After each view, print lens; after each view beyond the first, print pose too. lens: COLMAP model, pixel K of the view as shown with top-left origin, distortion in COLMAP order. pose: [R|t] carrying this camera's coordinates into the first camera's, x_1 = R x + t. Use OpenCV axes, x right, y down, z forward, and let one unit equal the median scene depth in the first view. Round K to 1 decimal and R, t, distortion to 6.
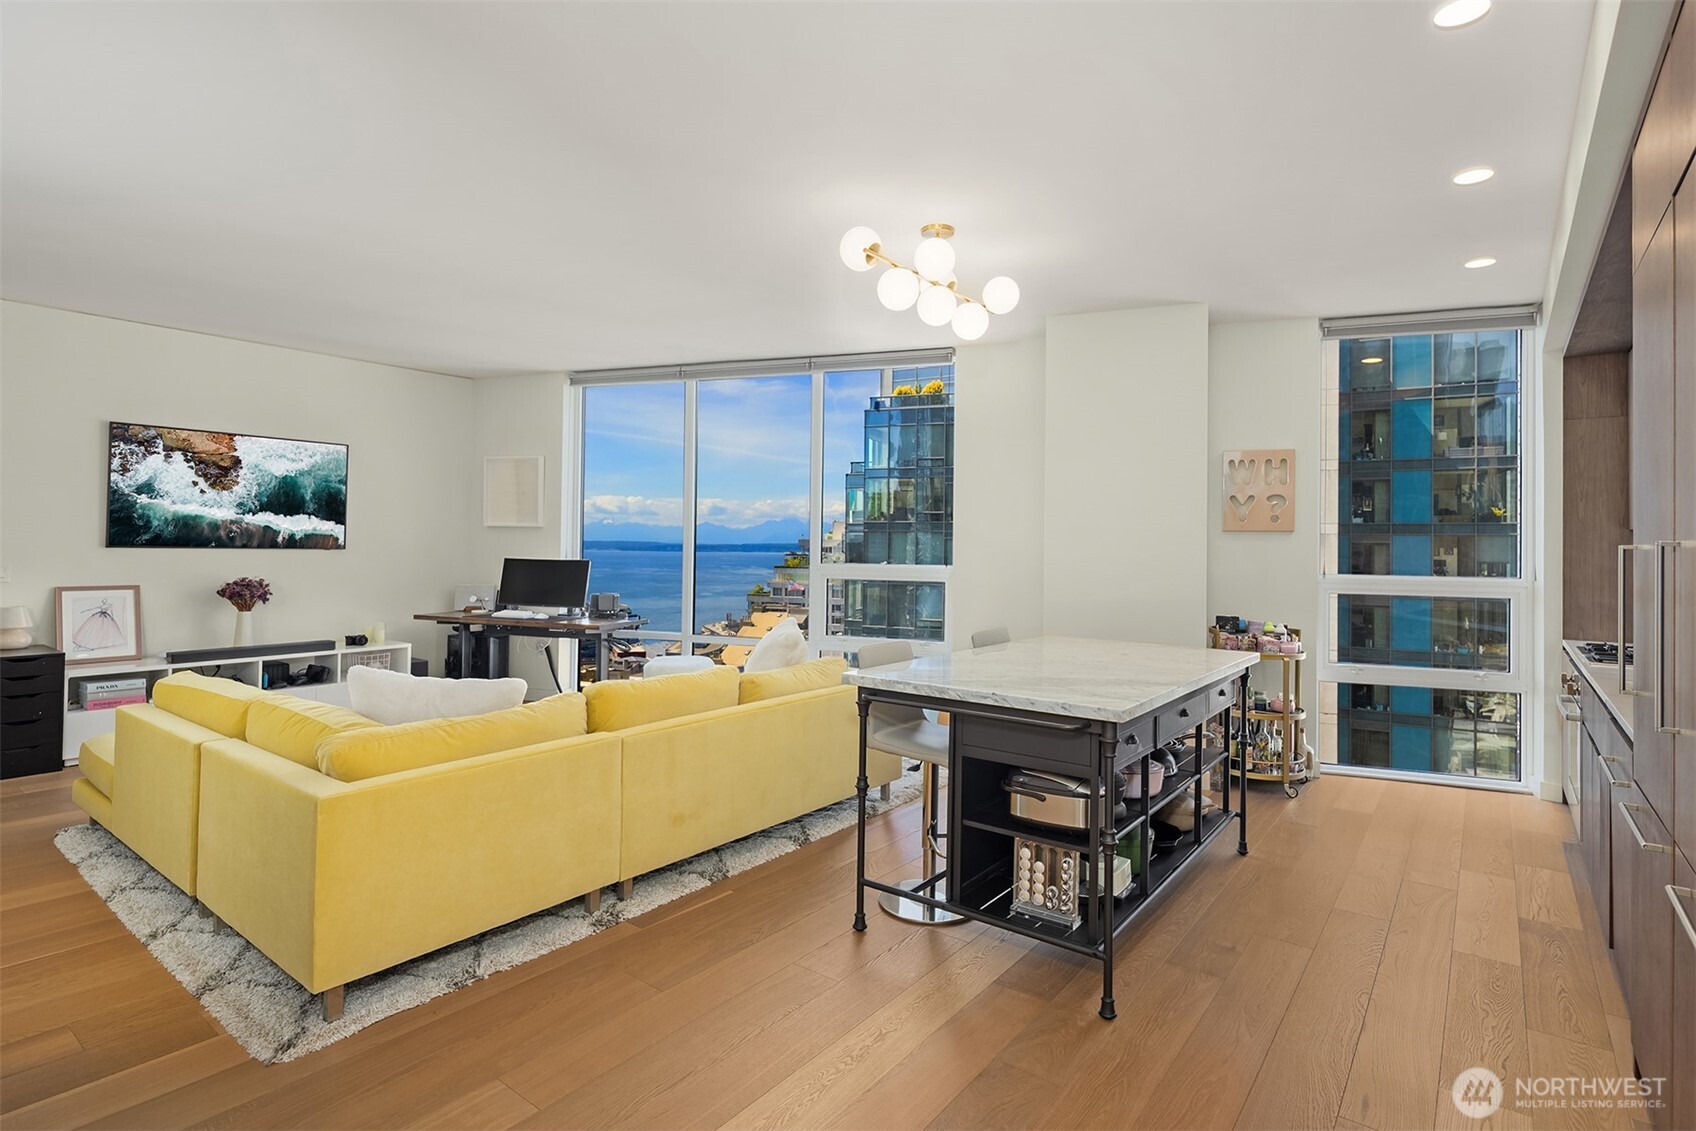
lens RADIAL K [[841.9, 0, 845.3], [0, 841.9, 533.2], [0, 0, 1]] dist [0.002773, 0.000624]
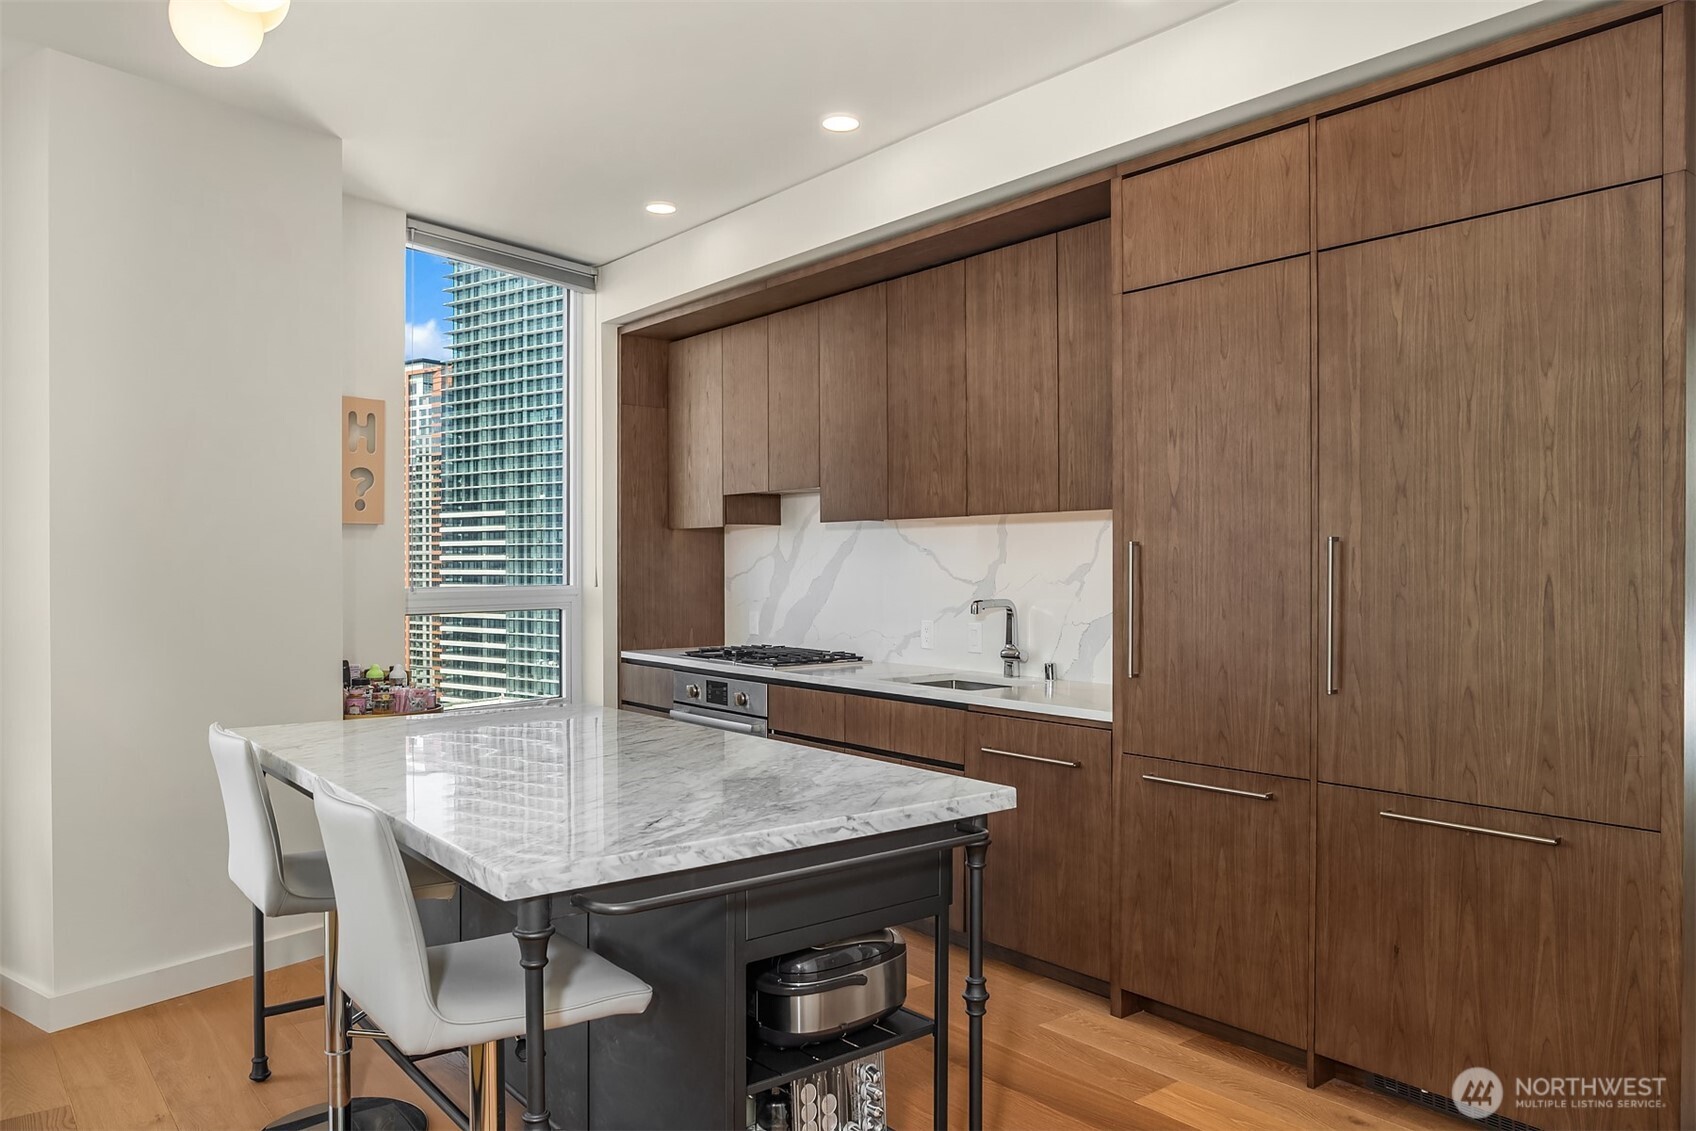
lens RADIAL K [[1198.4, 0, 848.1], [0, 1198.4, 579.7], [0, 0, 1]] dist [-0.033875, 0.005588]
pose [[0.244342, -0.026150, 0.969337, -0.285209], [-0.011008, 0.999497, 0.029738, 0.009156], [-0.969627, -0.017937, 0.243931, 0.414394]]
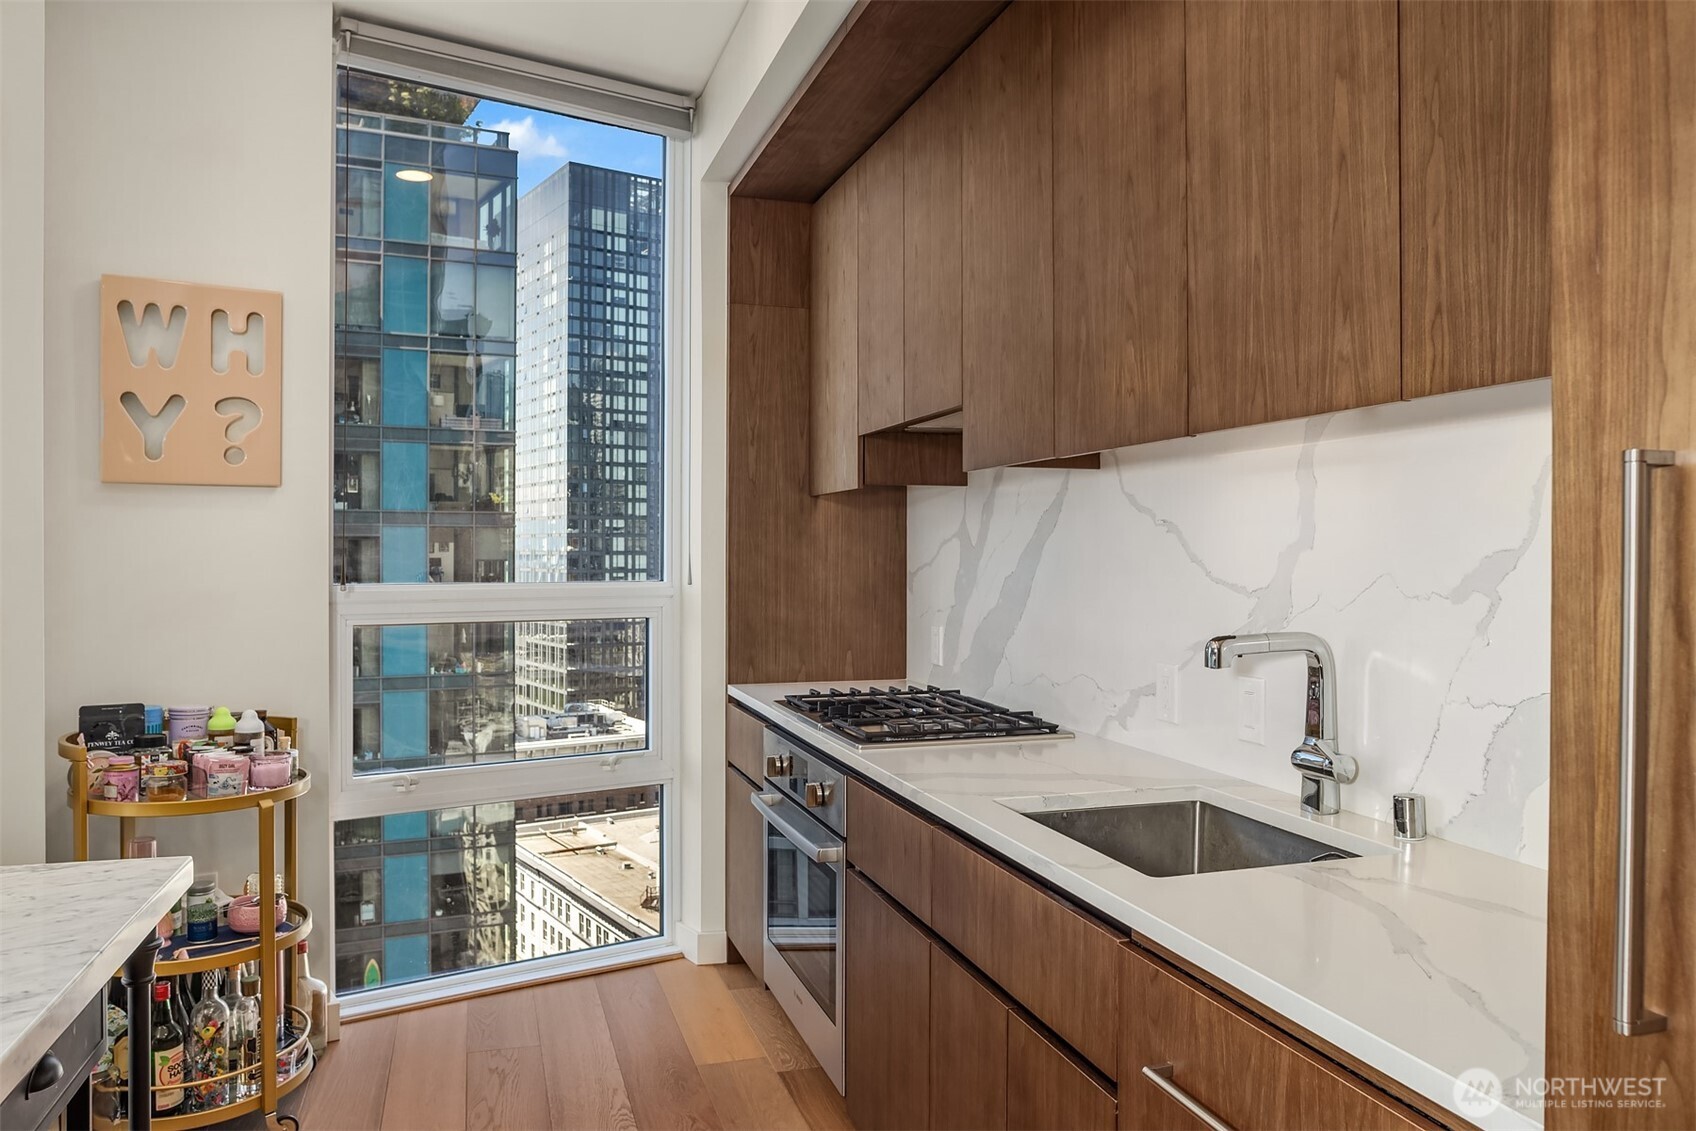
lens RADIAL K [[1187.4, 0, 846.8], [0, 1187.4, 560.6], [0, 0, 1]] dist [-0.033029, 0.003872]
pose [[0.577500, -0.016937, 0.816215, 0.211229], [-0.008147, 0.999615, 0.026507, 0.017140], [-0.816350, -0.021957, 0.577139, 0.419736]]
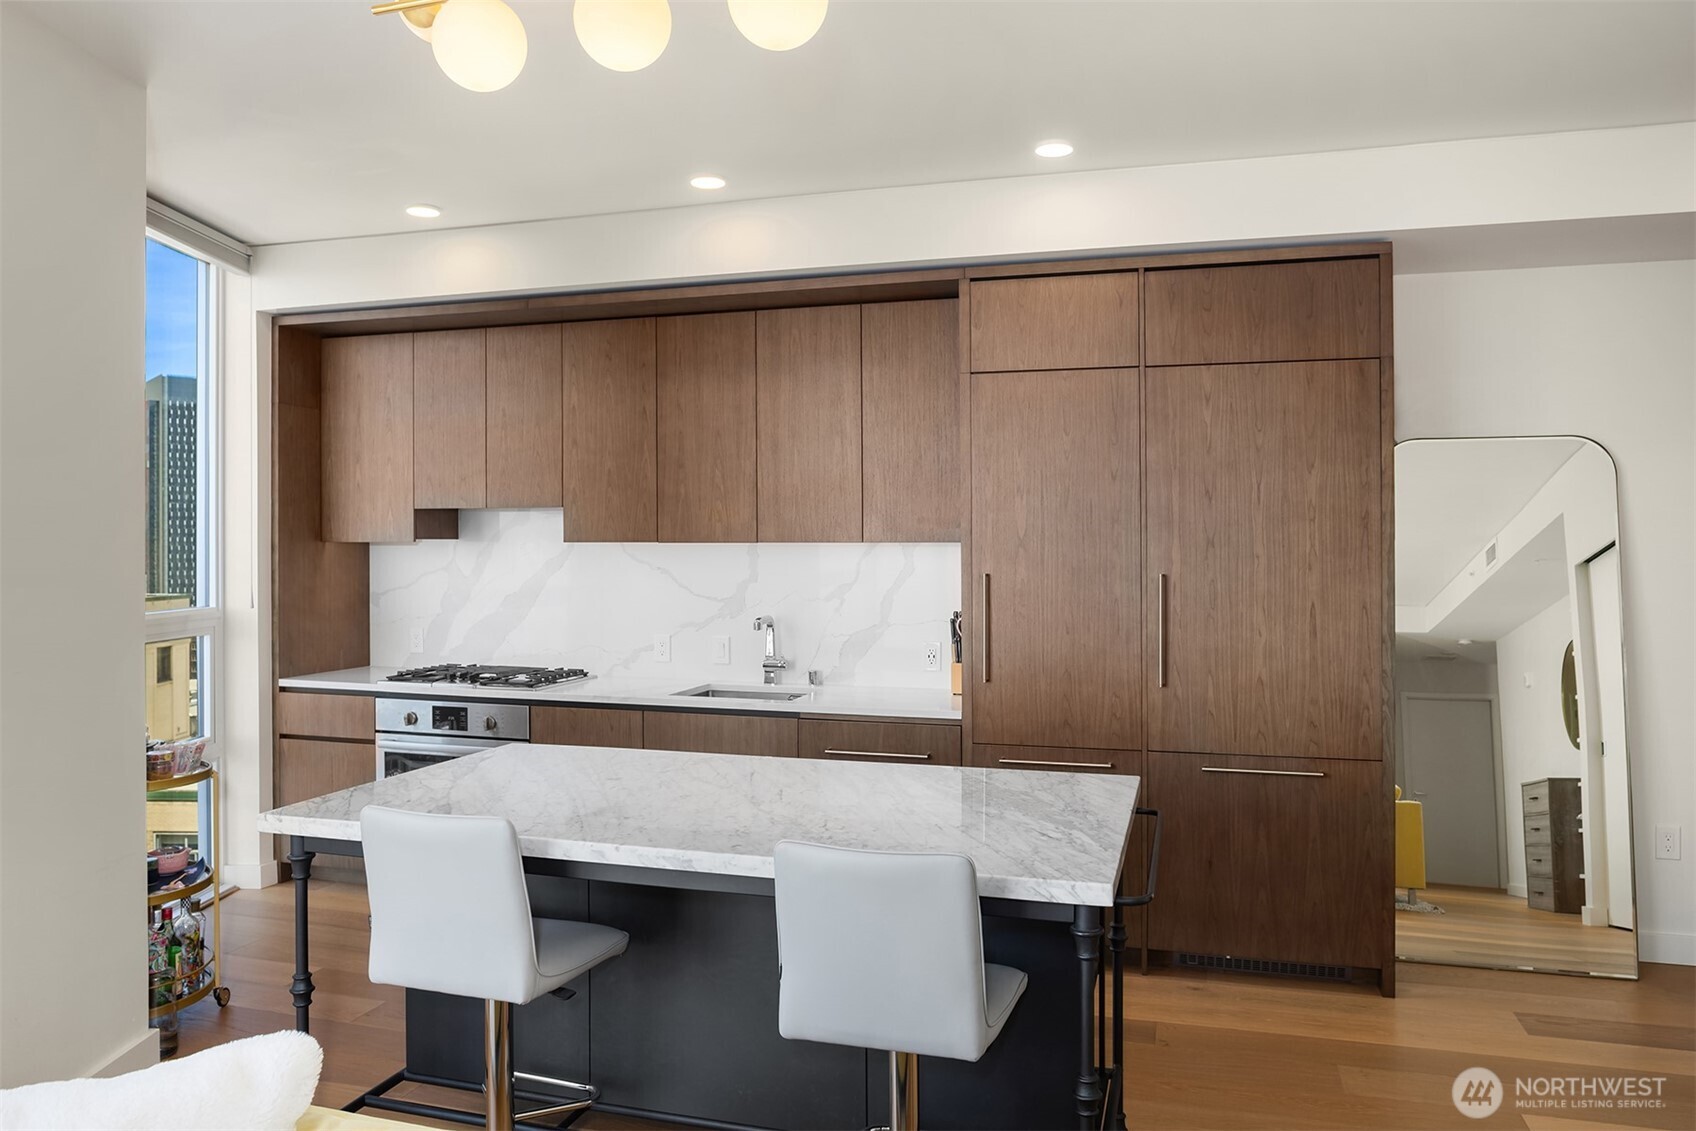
lens RADIAL K [[1174.5, 0, 853.1], [0, 1174.5, 541.2], [0, 0, 1]] dist [-0.051951, 0.001306]
pose [[-0.355253, -0.010941, 0.934706, -0.329988], [-0.019755, 0.999796, 0.004195, -0.017887], [-0.934561, -0.016975, -0.355397, 0.796553]]
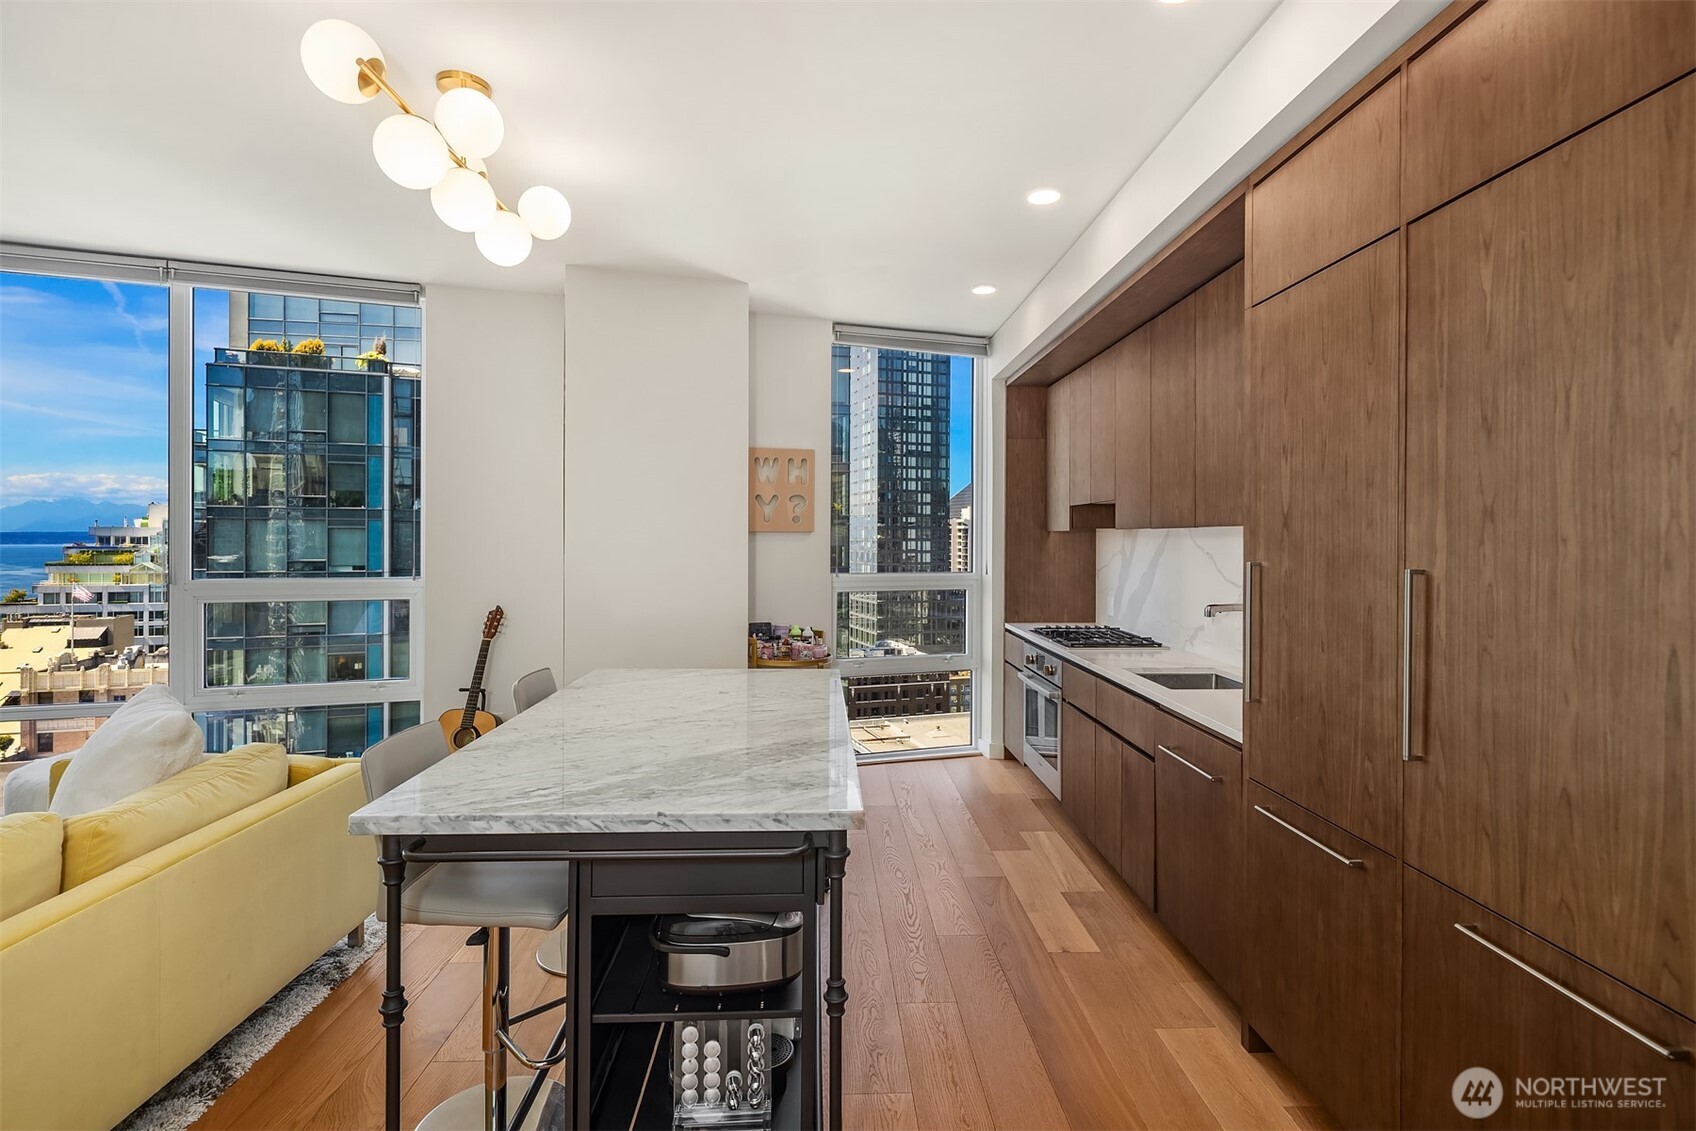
lens RADIAL K [[823.0, 0, 851.5], [0, 823.0, 541.2], [0, 0, 1]] dist [-0.000712, -0.001414]
pose [[0.769161, -0.012031, 0.638942, -0.052665], [-0.004238, 0.999705, 0.023926, -0.014621], [-0.639042, -0.021111, 0.768882, 0.222360]]
